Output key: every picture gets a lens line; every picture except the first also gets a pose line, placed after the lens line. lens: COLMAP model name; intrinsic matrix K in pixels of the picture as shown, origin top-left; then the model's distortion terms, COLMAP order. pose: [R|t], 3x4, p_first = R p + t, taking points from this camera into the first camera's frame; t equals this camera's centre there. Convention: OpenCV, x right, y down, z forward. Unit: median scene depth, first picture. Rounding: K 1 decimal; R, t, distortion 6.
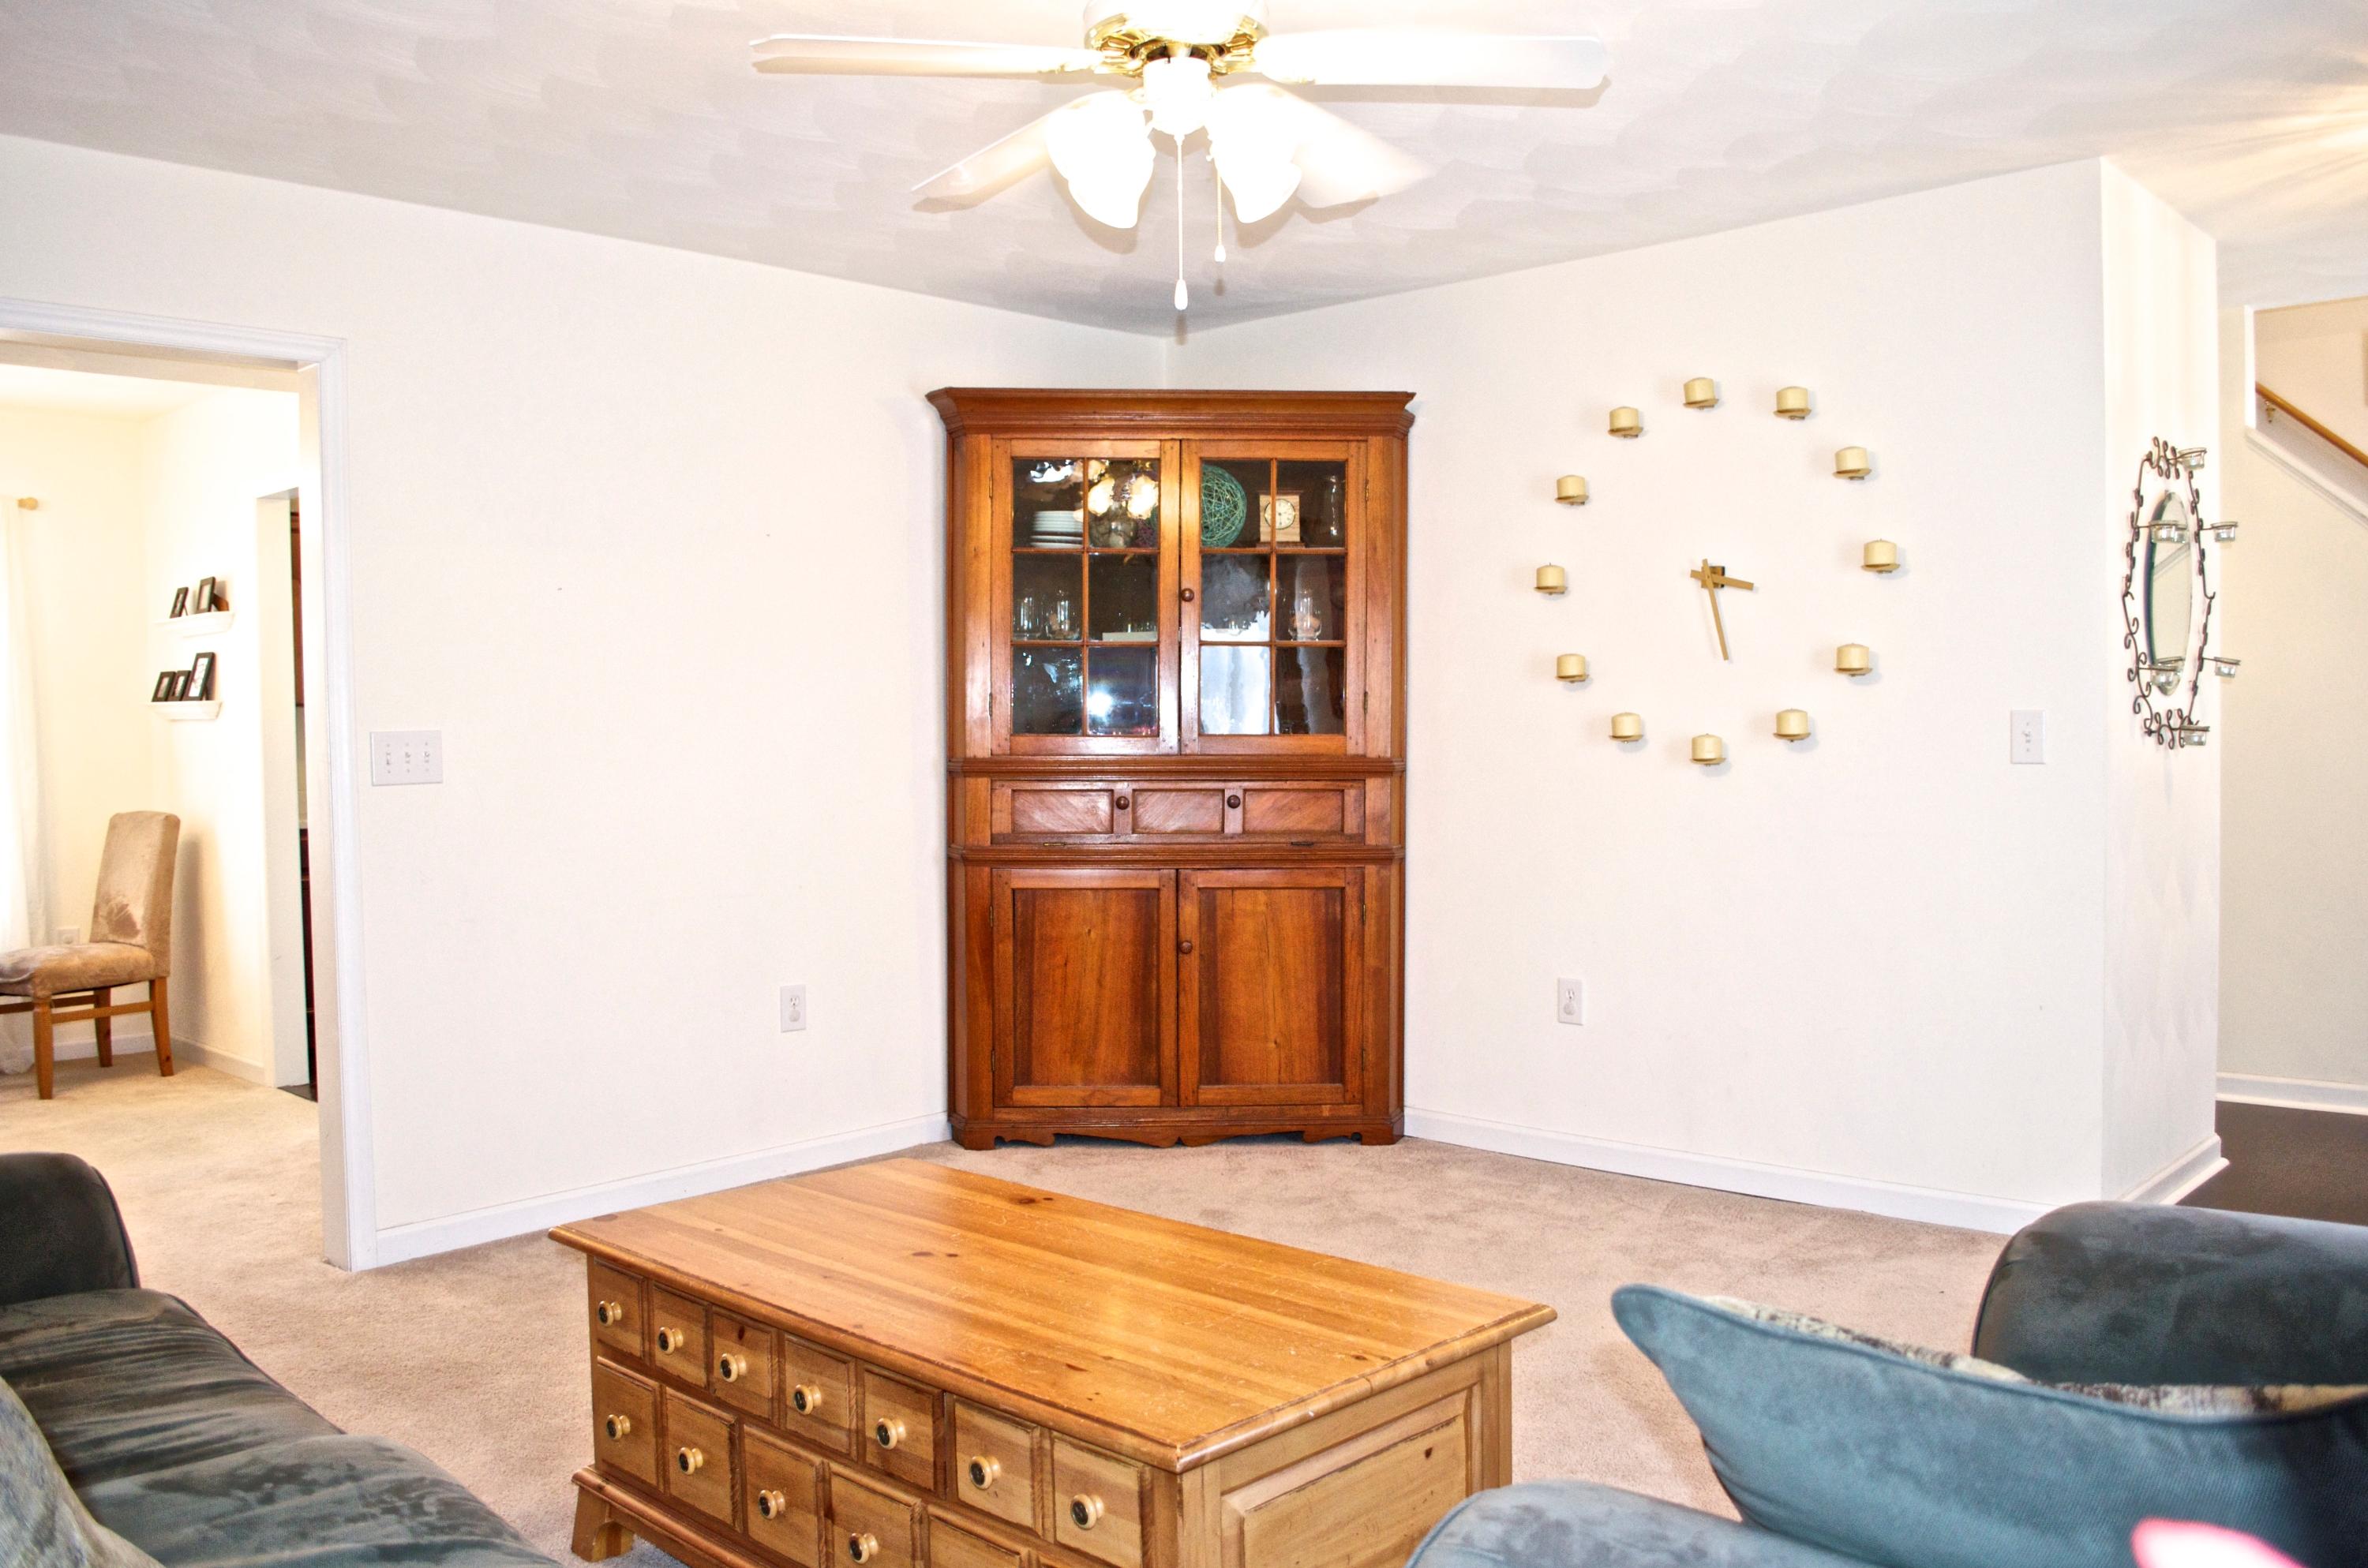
lens RADIAL K [[1887.7, 0, 1193.1], [0, 1887.7, 783.9], [0, 0, 1]] dist [-0.084116, 0.009664]
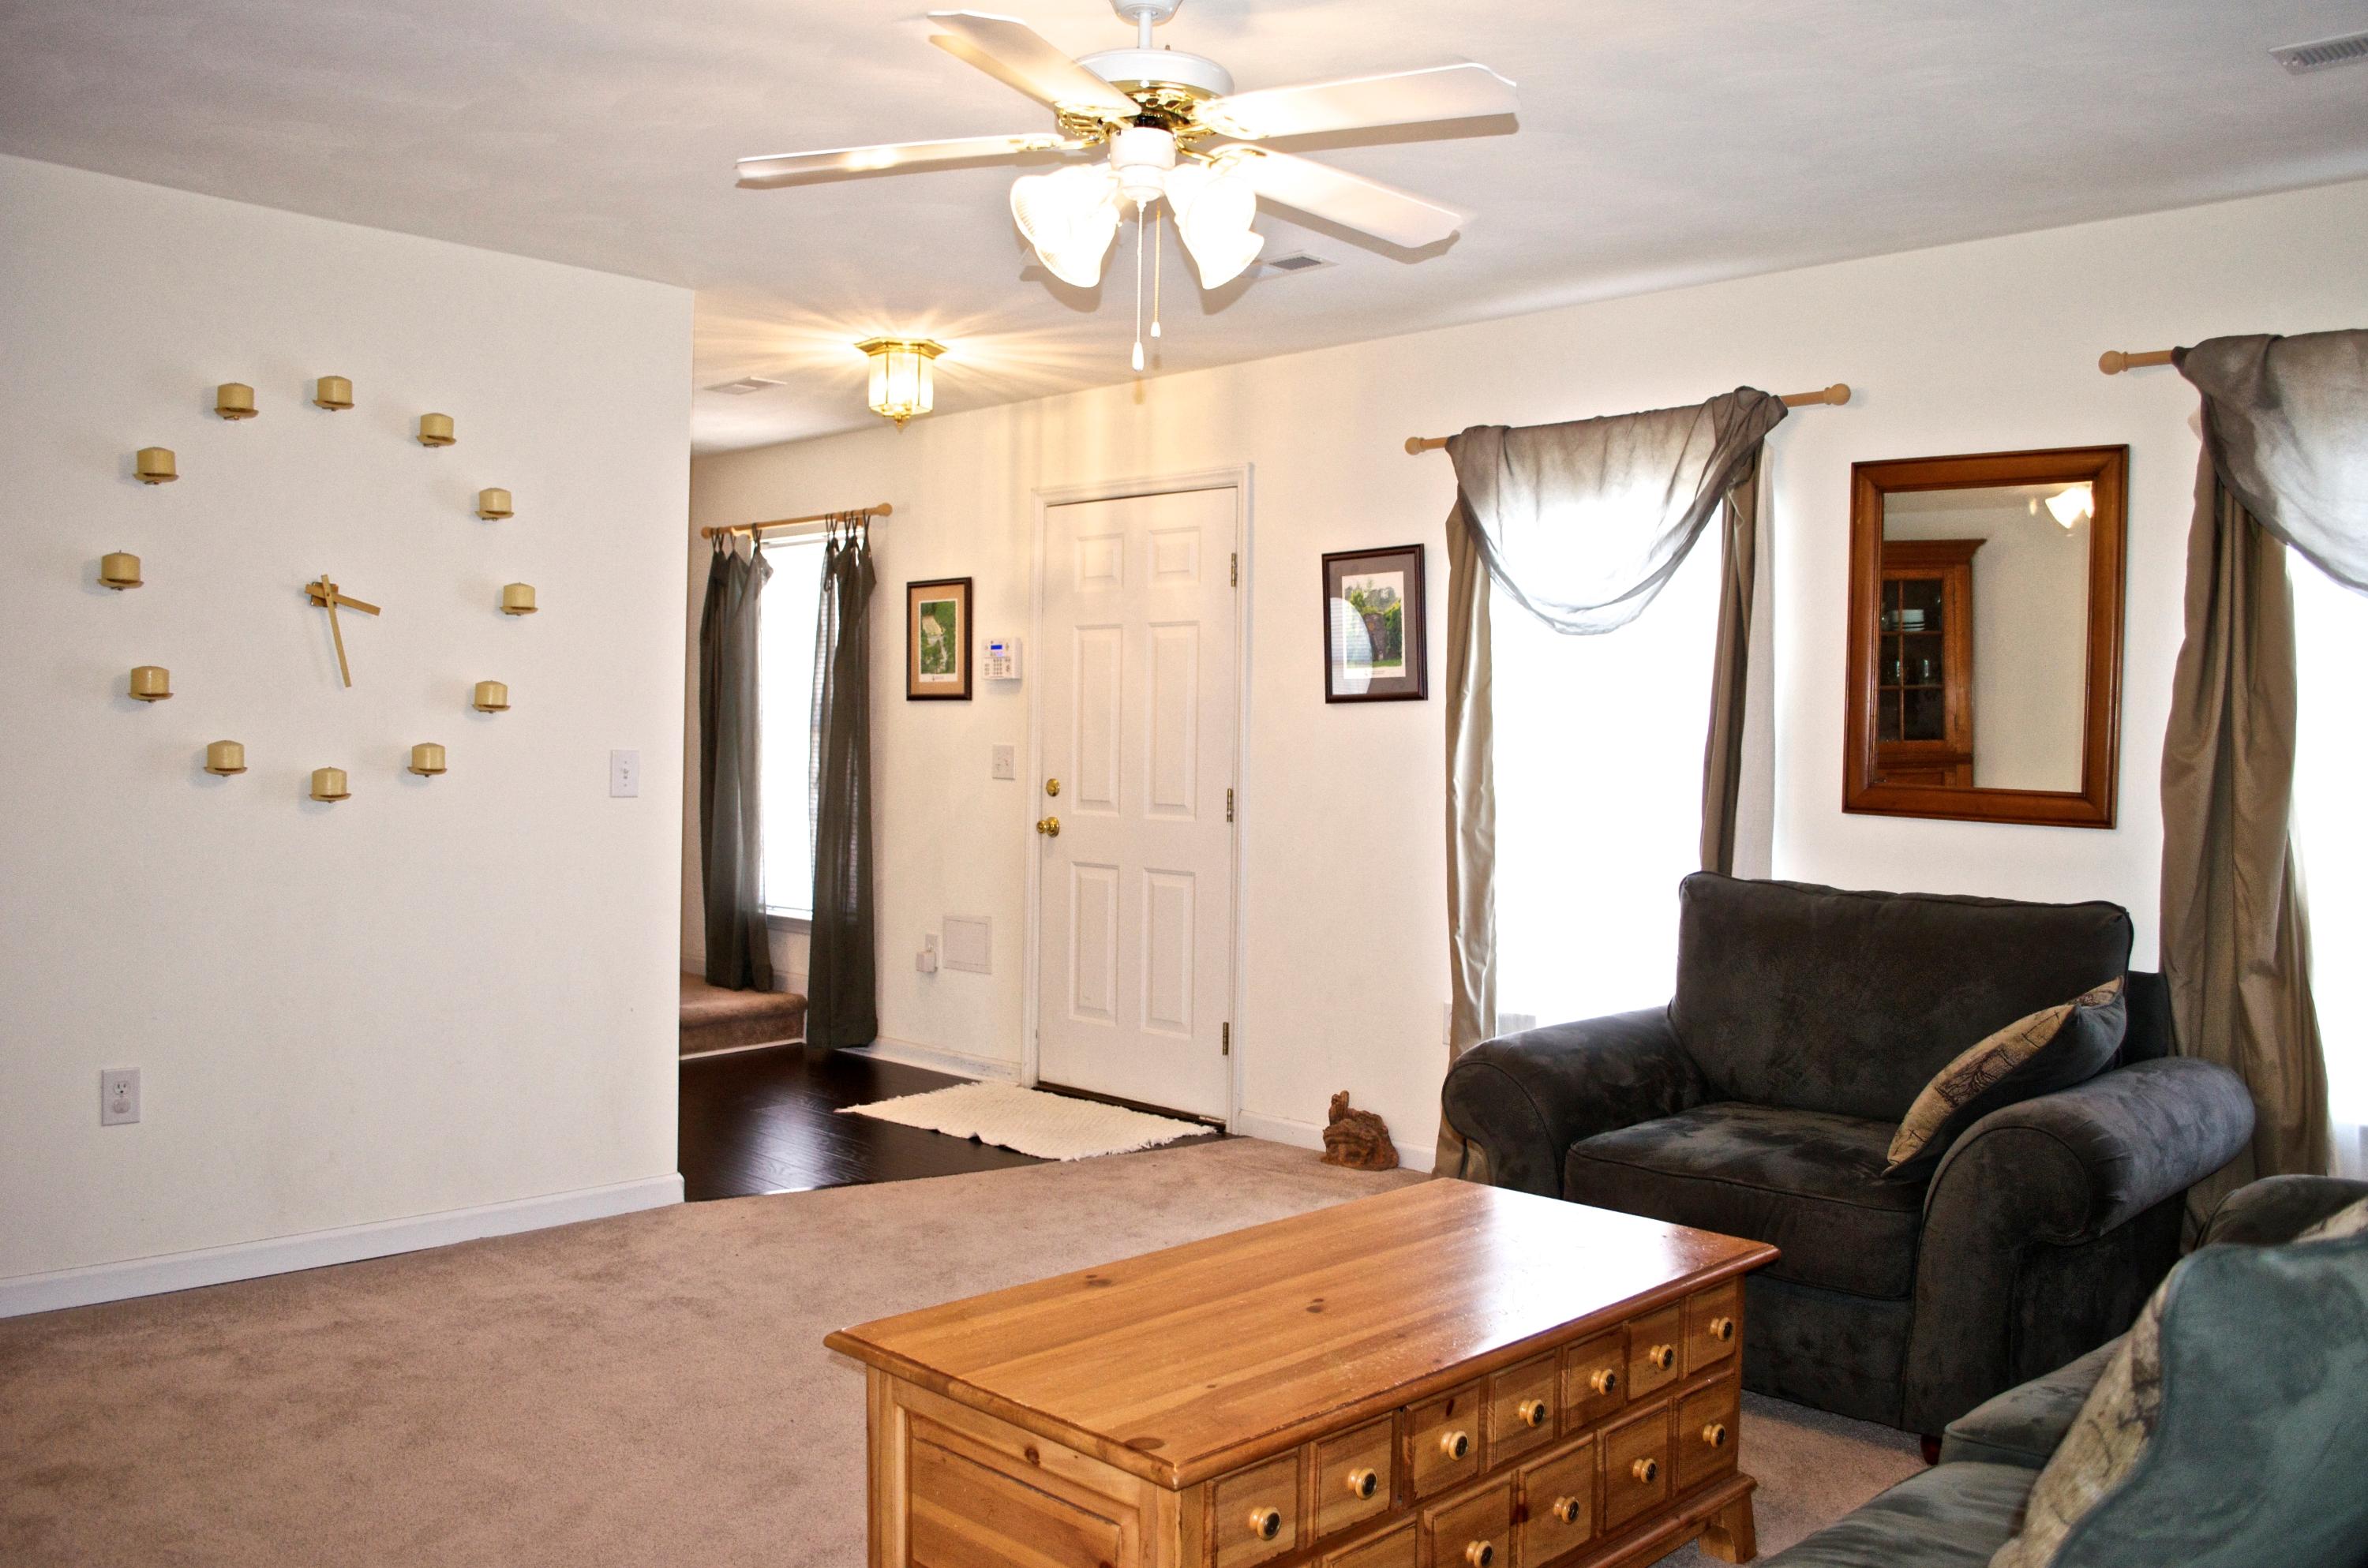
lens RADIAL K [[1868.8, 0, 1200.4], [0, 1868.8, 777.2], [0, 0, 1]] dist [-0.085271, 0.015699]
pose [[0.010424, 0.000393, 0.999946, -0.668229], [0.010298, 0.999947, -0.000500, -0.018149], [-0.999893, 0.010303, 0.010420, 0.621568]]
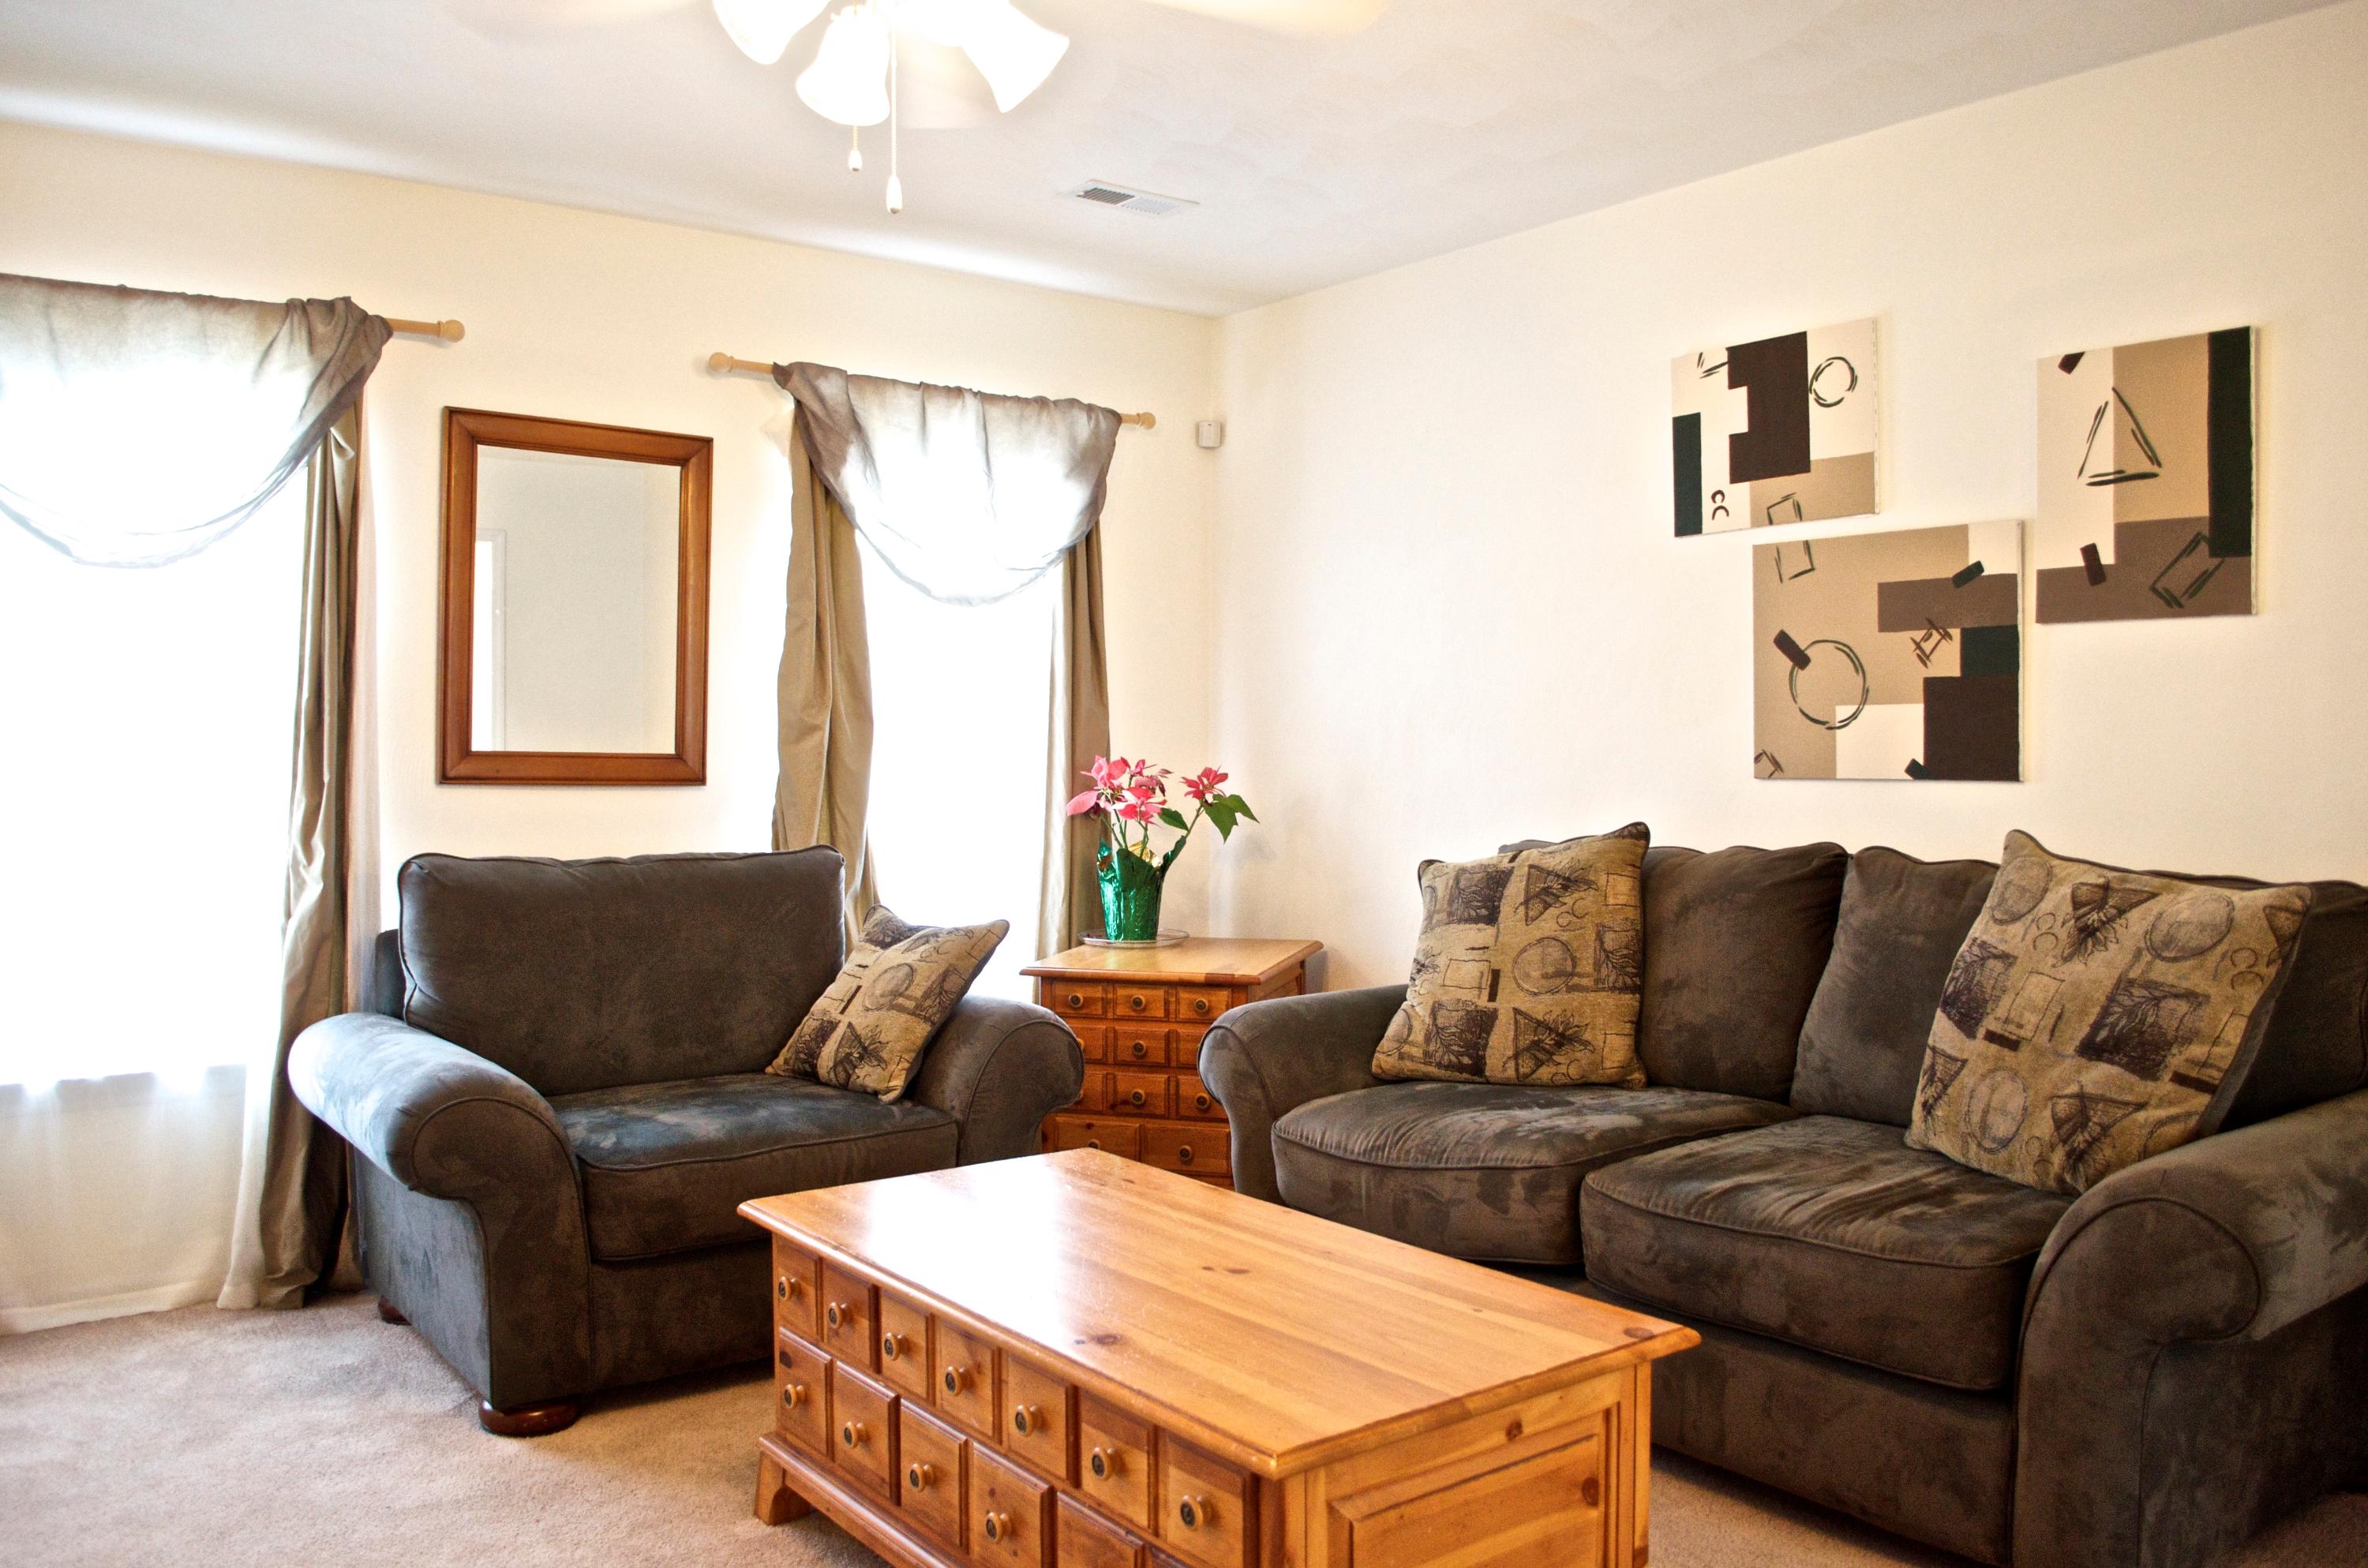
lens RADIAL K [[1868.8, 0, 1200.4], [0, 1868.8, 777.2], [0, 0, 1]] dist [-0.085271, 0.015699]
pose [[-0.988172, 0.019040, 0.152166, -0.163594], [0.025192, 0.998937, 0.038605, -0.025506], [-0.151269, 0.041981, -0.987601, 1.154033]]
